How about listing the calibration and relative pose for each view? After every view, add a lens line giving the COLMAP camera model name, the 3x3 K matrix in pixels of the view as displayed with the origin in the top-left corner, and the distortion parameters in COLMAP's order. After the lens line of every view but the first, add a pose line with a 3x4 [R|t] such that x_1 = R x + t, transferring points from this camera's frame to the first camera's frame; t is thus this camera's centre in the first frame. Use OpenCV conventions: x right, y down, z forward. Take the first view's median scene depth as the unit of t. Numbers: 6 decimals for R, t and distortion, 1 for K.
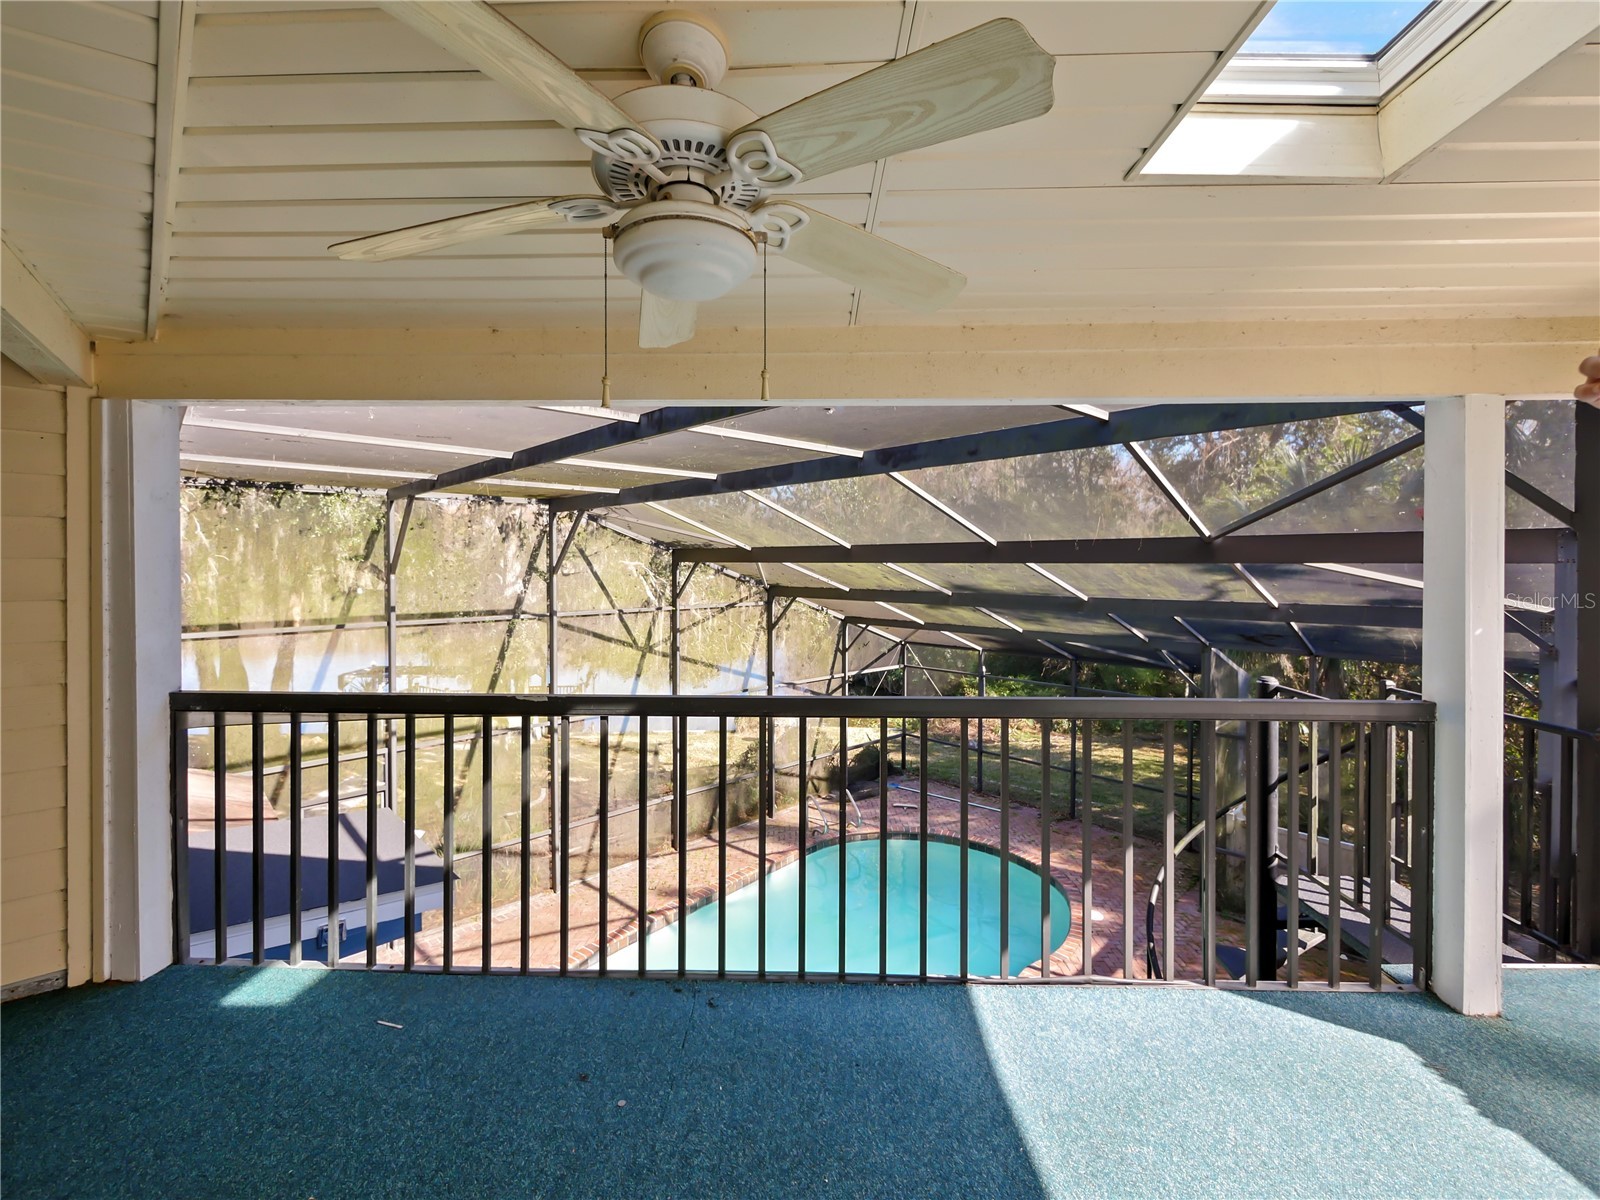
lens RADIAL K [[657.0, 0, 787.4], [0, 657.0, 577.3], [0, 0, 1]] dist [-0.003755, 0.000106]
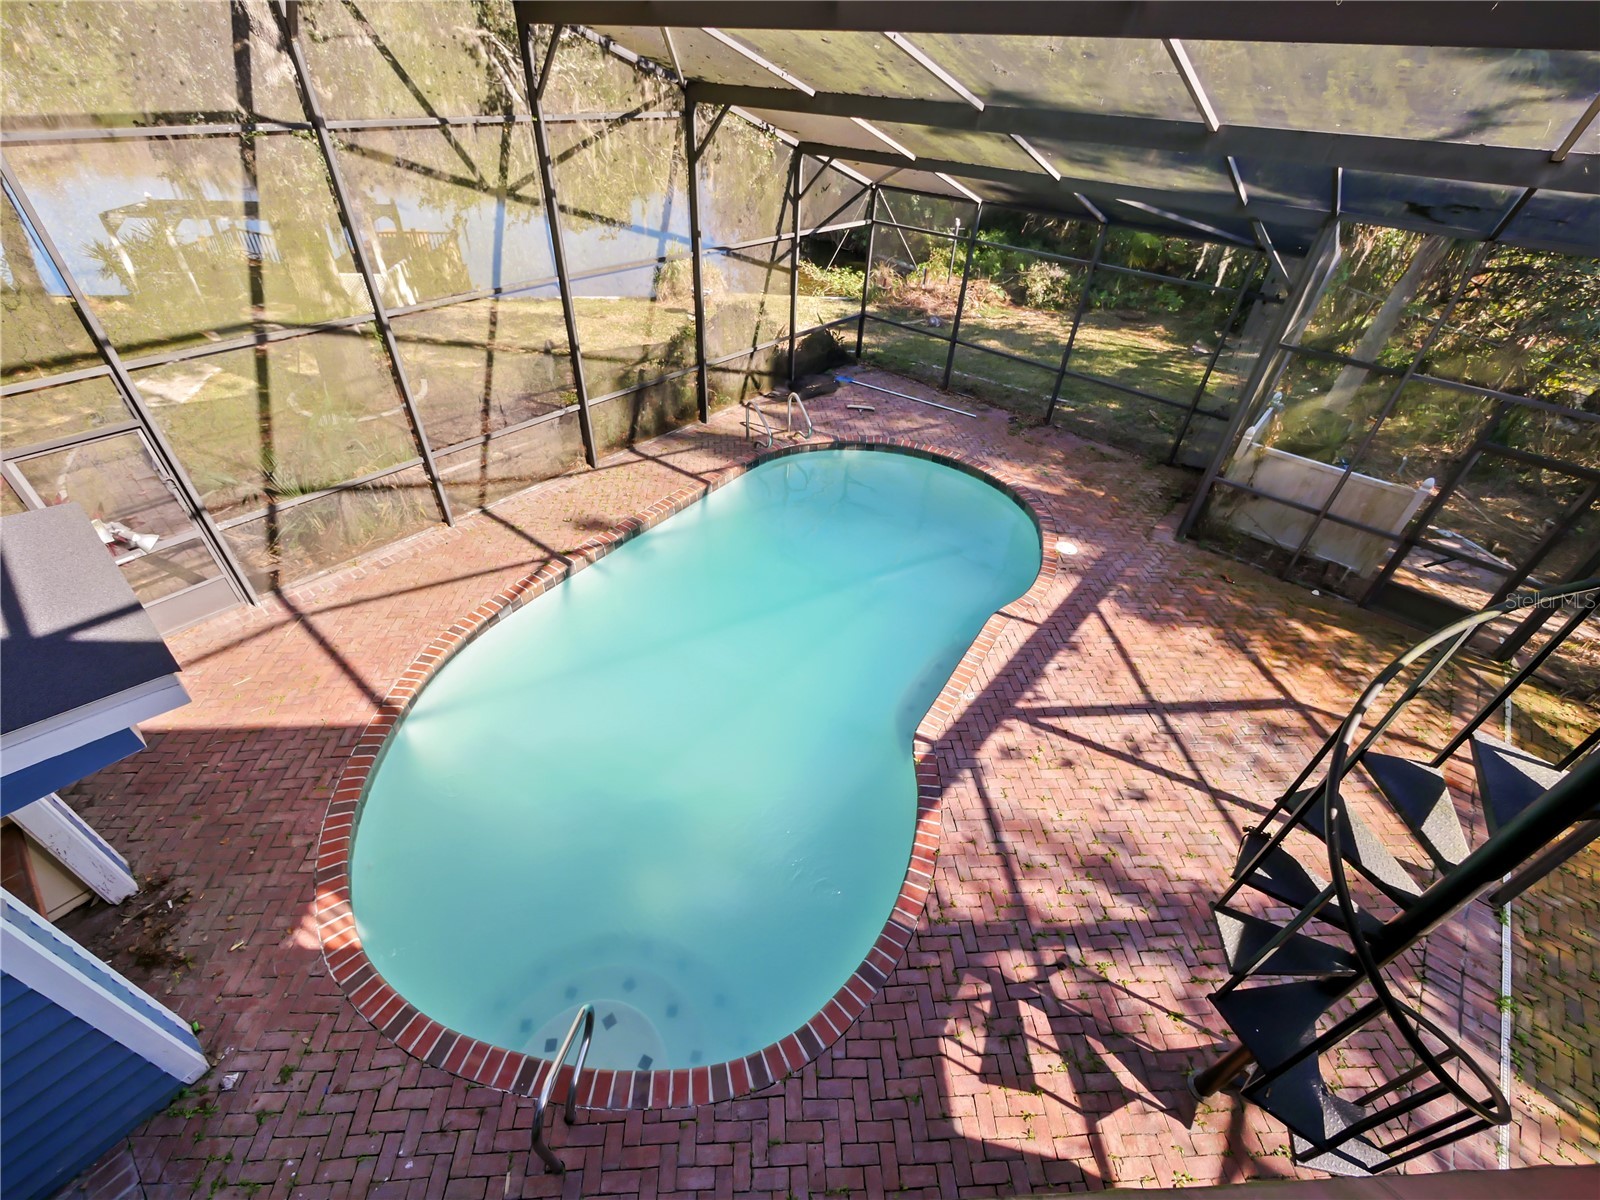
lens RADIAL K [[657.0, 0, 787.4], [0, 657.0, 577.3], [0, 0, 1]] dist [-0.003755, 0.000106]
pose [[0.995046, -0.027787, 0.095457, -0.004664], [-0.035945, 0.794645, 0.606009, 0.006594], [-0.092693, -0.606438, 0.789709, 0.195770]]
